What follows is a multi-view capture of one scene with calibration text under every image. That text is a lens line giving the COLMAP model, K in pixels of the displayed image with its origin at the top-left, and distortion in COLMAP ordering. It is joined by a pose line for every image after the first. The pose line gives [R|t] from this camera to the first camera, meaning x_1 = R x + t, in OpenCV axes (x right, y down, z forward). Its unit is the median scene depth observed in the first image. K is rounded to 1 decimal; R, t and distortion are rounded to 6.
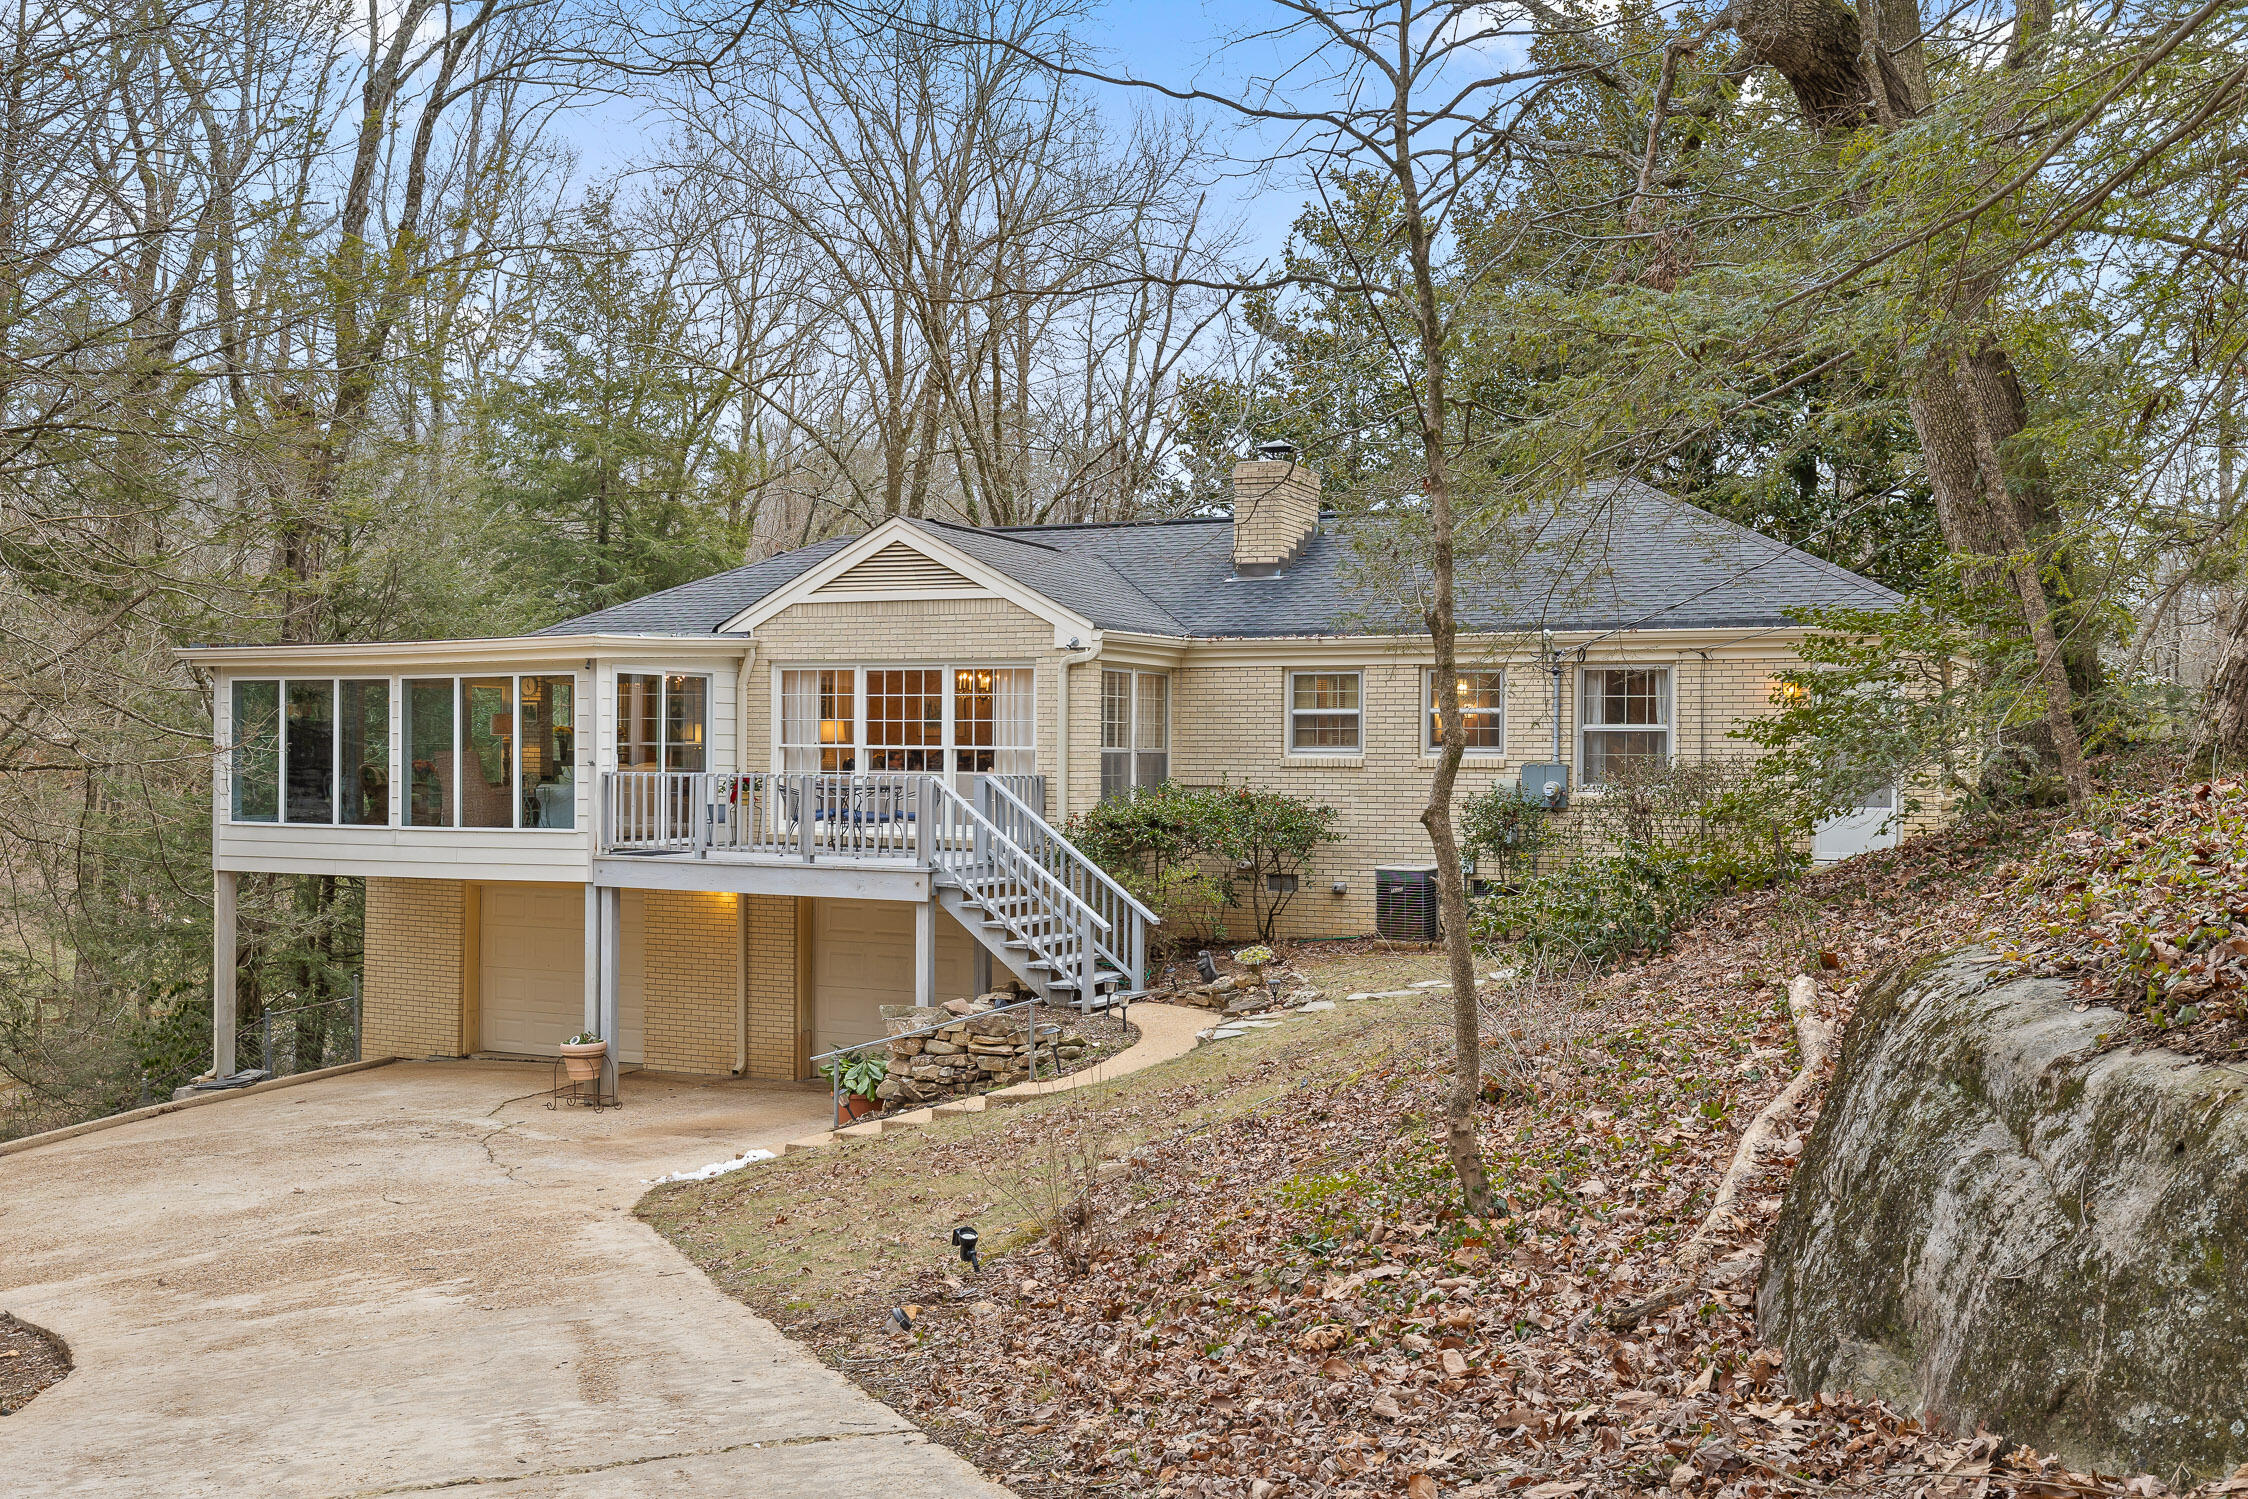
lens RADIAL K [[2261.1, 0, 1128.5], [0, 2261.1, 746.8], [0, 0, 1]] dist [-0.050231, 0.000000]
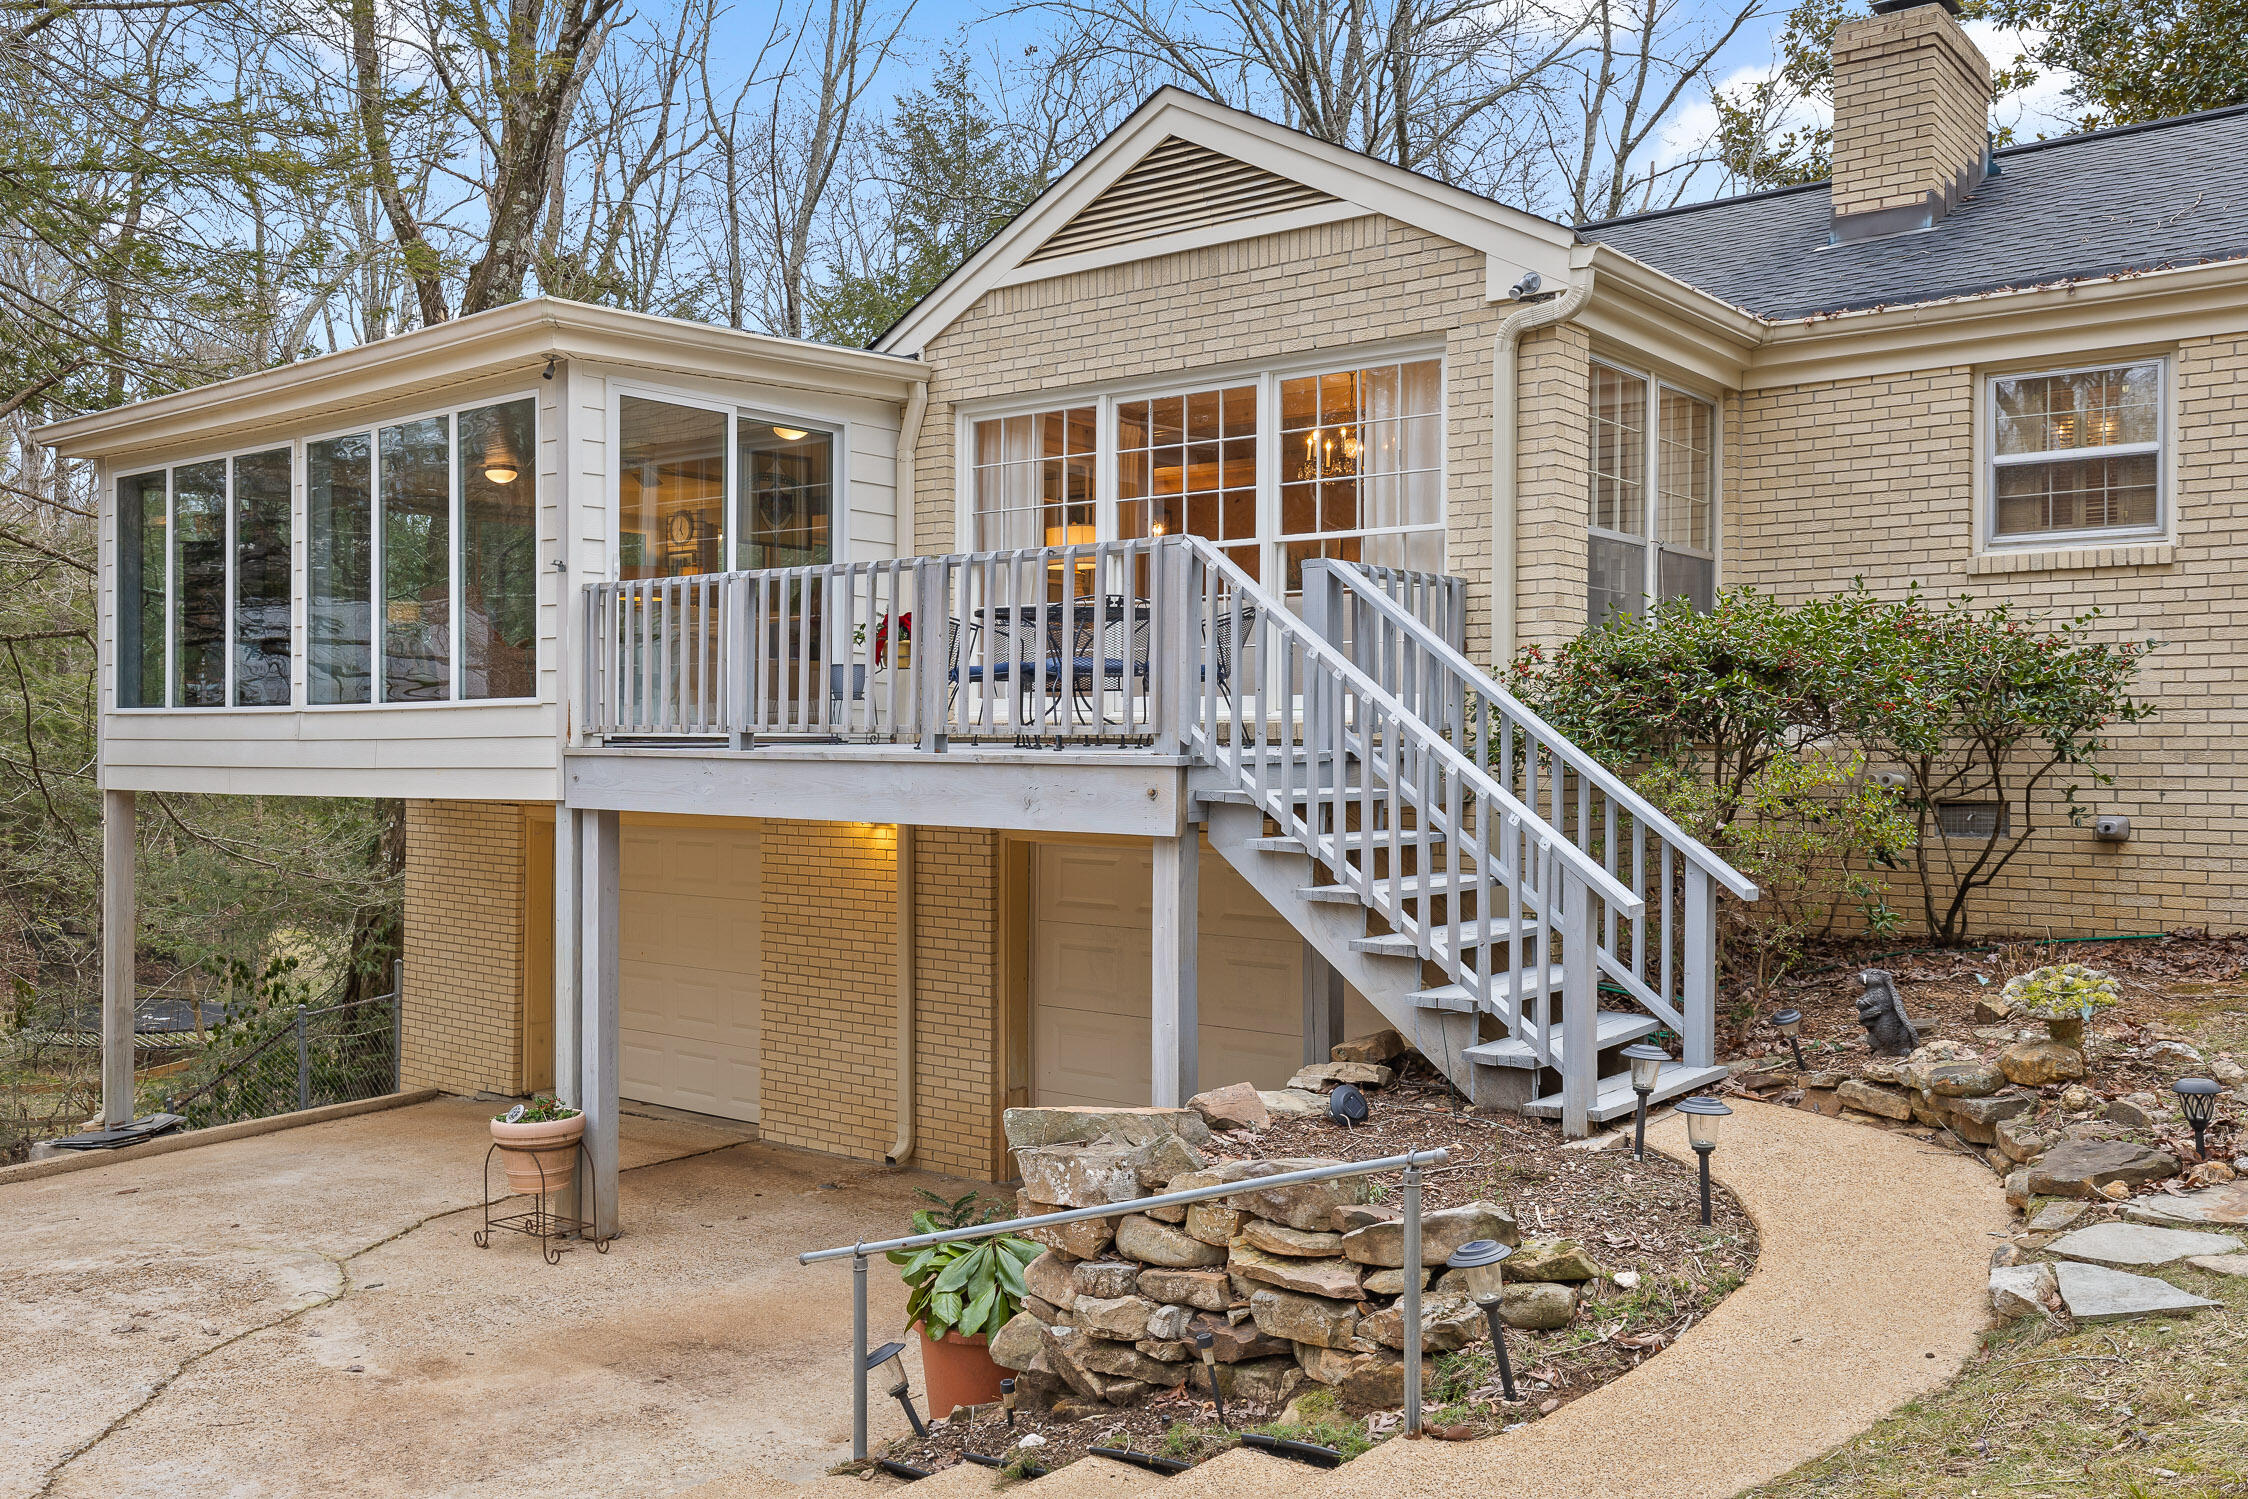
lens RADIAL K [[1897.8, 0, 1124.0], [0, 1897.8, 739.0], [0, 0, 1]] dist [-0.010138, 0.016348]
pose [[0.975902, -0.002096, -0.218199, -0.020726], [0.000986, 0.999986, -0.005197, 0.048739], [0.218207, 0.004857, 0.975891, 0.611725]]
